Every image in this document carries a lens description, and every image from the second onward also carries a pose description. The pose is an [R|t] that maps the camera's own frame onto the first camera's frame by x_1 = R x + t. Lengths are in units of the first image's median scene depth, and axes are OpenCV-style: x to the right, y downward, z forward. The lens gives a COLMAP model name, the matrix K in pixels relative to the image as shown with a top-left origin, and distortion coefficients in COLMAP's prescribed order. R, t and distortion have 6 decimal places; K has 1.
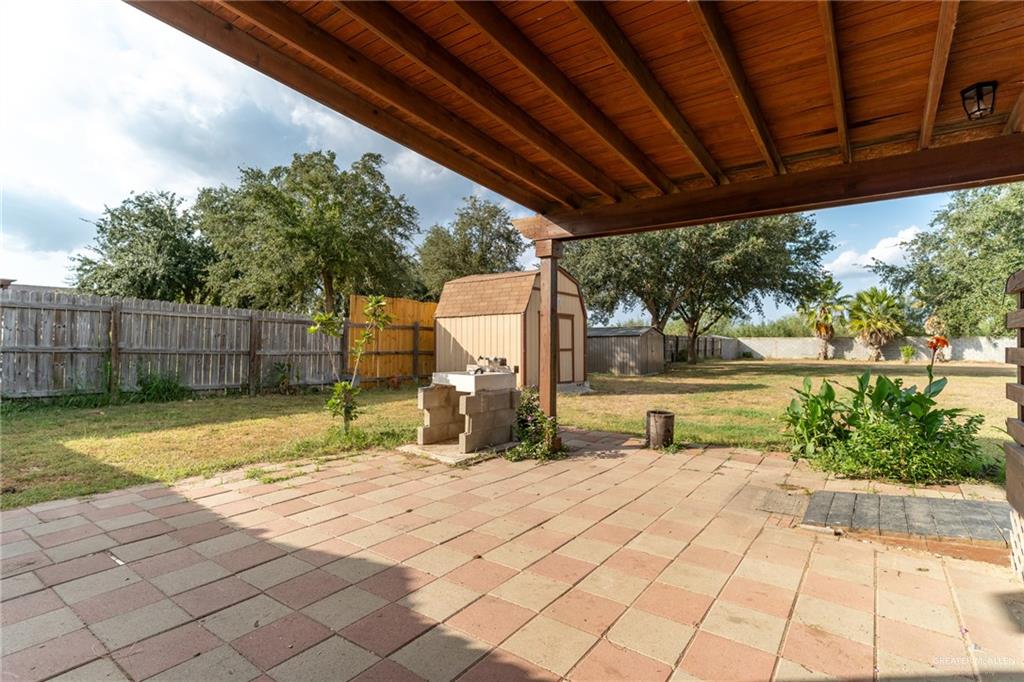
lens RADIAL K [[515.8, 0, 517.9], [0, 515.8, 339.6], [0, 0, 1]] dist [0.002423, -0.000069]
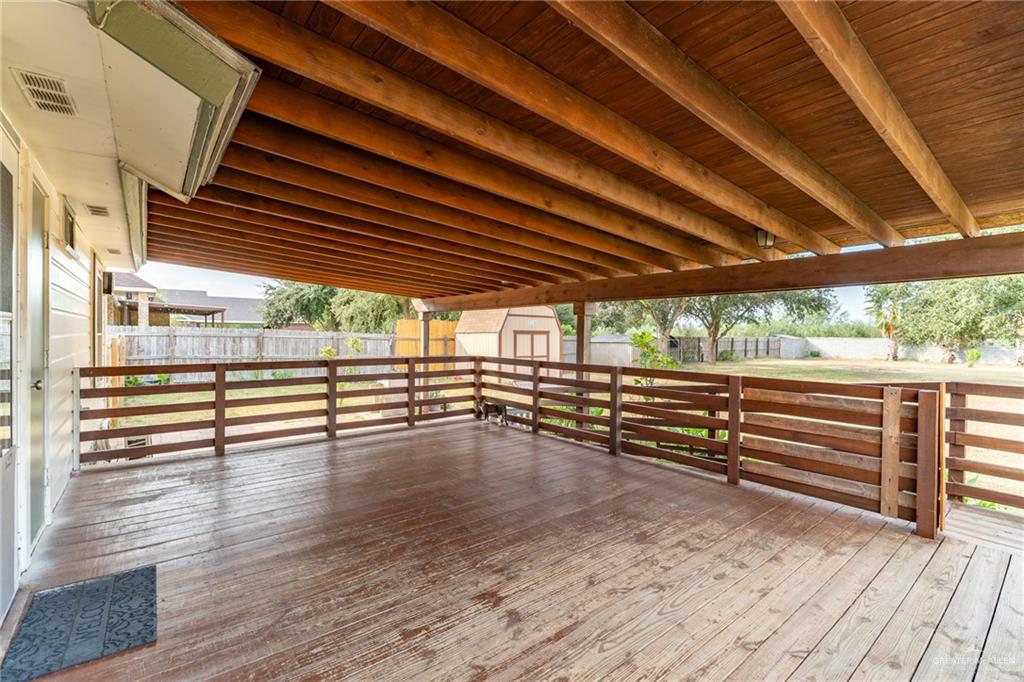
lens RADIAL K [[477.7, 0, 507.4], [0, 477.7, 338.7], [0, 0, 1]] dist [-0.002380, -0.001559]
pose [[0.965145, 0.007636, -0.261604, 0.329328], [-0.003718, 0.999873, 0.015469, -0.046112], [0.261689, -0.013957, 0.965051, -0.268964]]
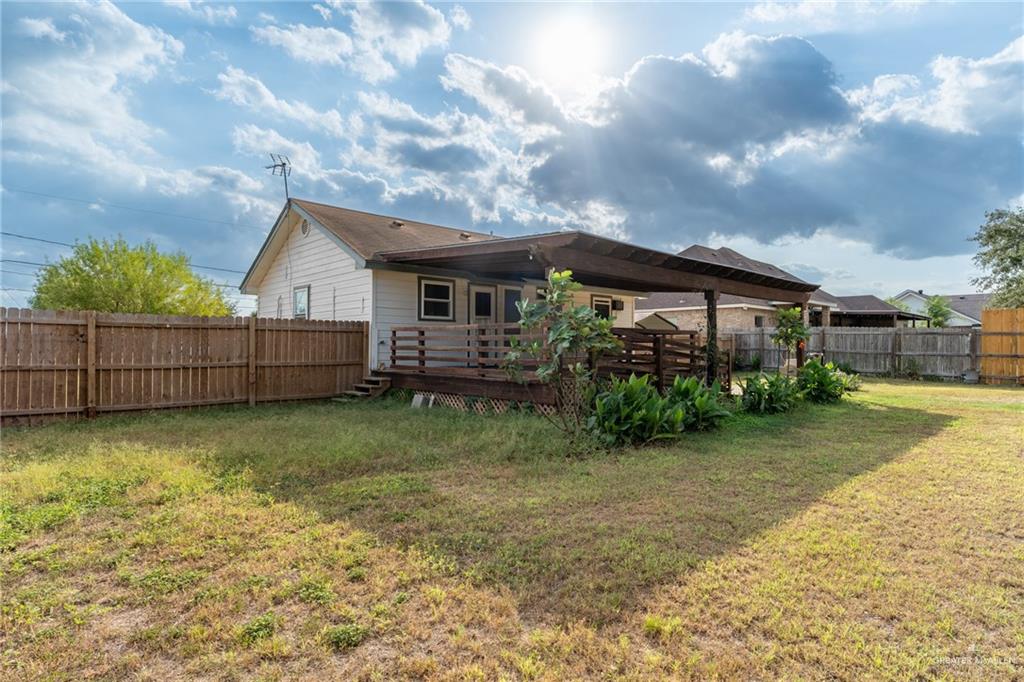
lens RADIAL K [[556.0, 0, 511.9], [0, 556.0, 342.0], [0, 0, 1]] dist [-0.001014, 0.000309]
pose [[-0.245346, -0.011857, -0.969363, 1.115557], [0.003580, 0.999907, -0.013137, 0.005946], [0.969429, -0.006693, -0.245281, 0.174182]]
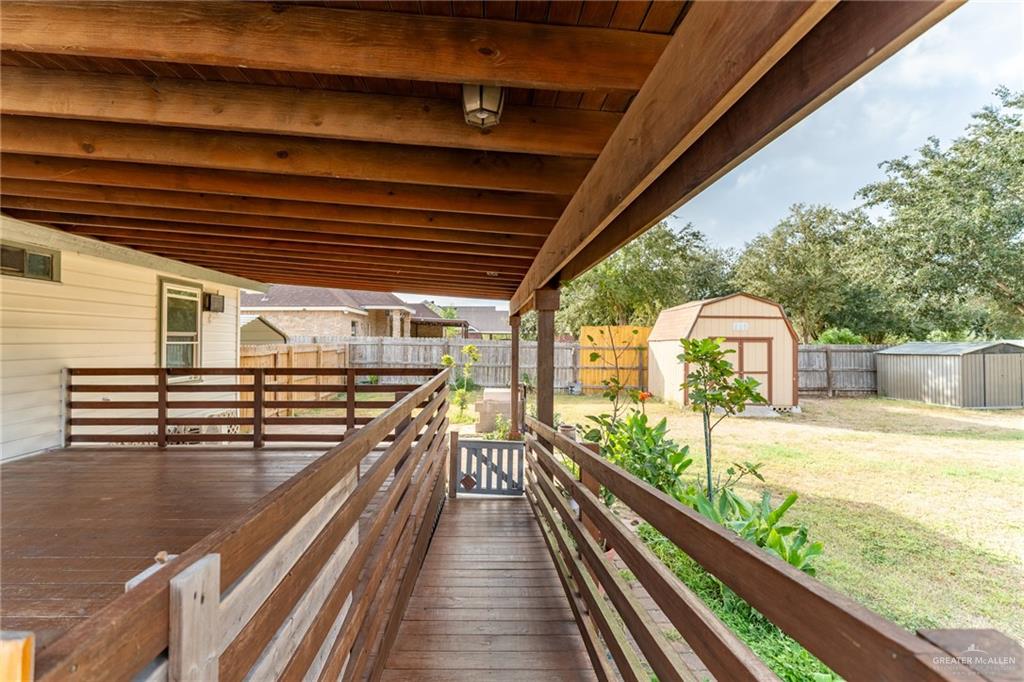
lens RADIAL K [[477.7, 0, 514.9], [0, 477.7, 337.7], [0, 0, 1]] dist [-0.002380, -0.001559]
pose [[0.585220, -0.006884, -0.810845, 0.550767], [0.003492, 0.999976, -0.005969, -0.042855], [0.810867, 0.000662, 0.585230, 0.062724]]
